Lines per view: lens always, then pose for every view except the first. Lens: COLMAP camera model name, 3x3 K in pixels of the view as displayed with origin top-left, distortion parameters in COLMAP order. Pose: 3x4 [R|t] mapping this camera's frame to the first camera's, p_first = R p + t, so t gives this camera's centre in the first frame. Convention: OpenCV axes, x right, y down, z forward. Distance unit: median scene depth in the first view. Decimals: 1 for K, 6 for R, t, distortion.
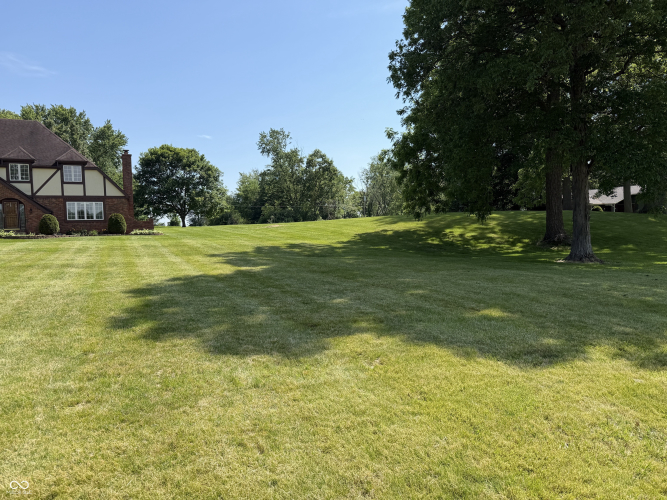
lens RADIAL K [[462.2, 0, 326.7], [0, 462.2, 251.6], [0, 0, 1]] dist [0.063111, -0.069178]
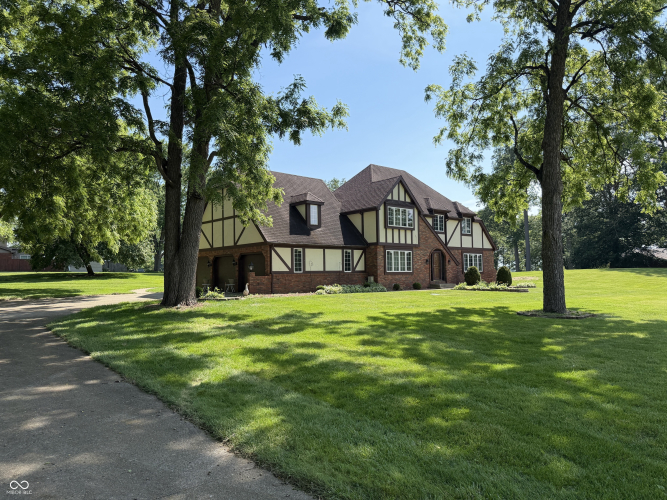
lens RADIAL K [[462.2, 0, 332.5], [0, 462.2, 244.4], [0, 0, 1]] dist [0.063111, -0.069178]
pose [[0.970217, 0.029304, 0.240458, -1.055129], [-0.001611, 0.993414, -0.114566, -0.011027], [-0.242232, 0.110767, 0.963875, 0.107016]]
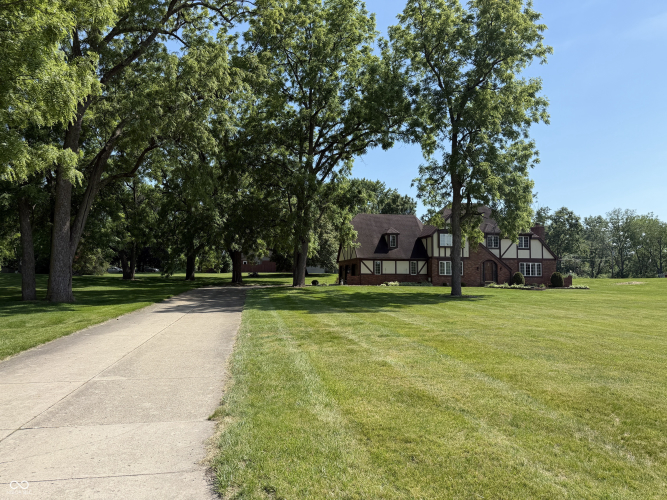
lens RADIAL K [[462.2, 0, 333.7], [0, 462.2, 246.9], [0, 0, 1]] dist [0.063111, -0.069178]
pose [[0.959668, 0.010998, -0.280919, -0.687304], [-0.042605, 0.993383, -0.106655, 0.016853], [0.277887, 0.114322, 0.953787, -0.455445]]
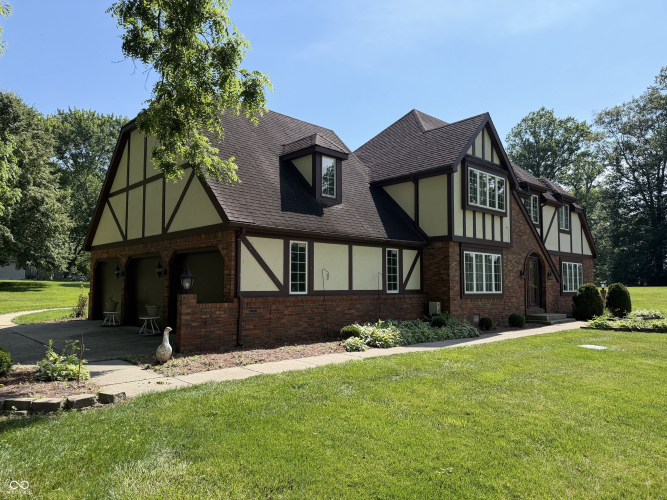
lens RADIAL K [[462.2, 0, 327.3], [0, 462.2, 251.8], [0, 0, 1]] dist [0.063111, -0.069178]
pose [[0.960826, 0.049527, 0.272692, -1.003319], [-0.017142, 0.992640, -0.119887, -0.040879], [-0.276623, 0.110516, 0.954603, 0.498889]]
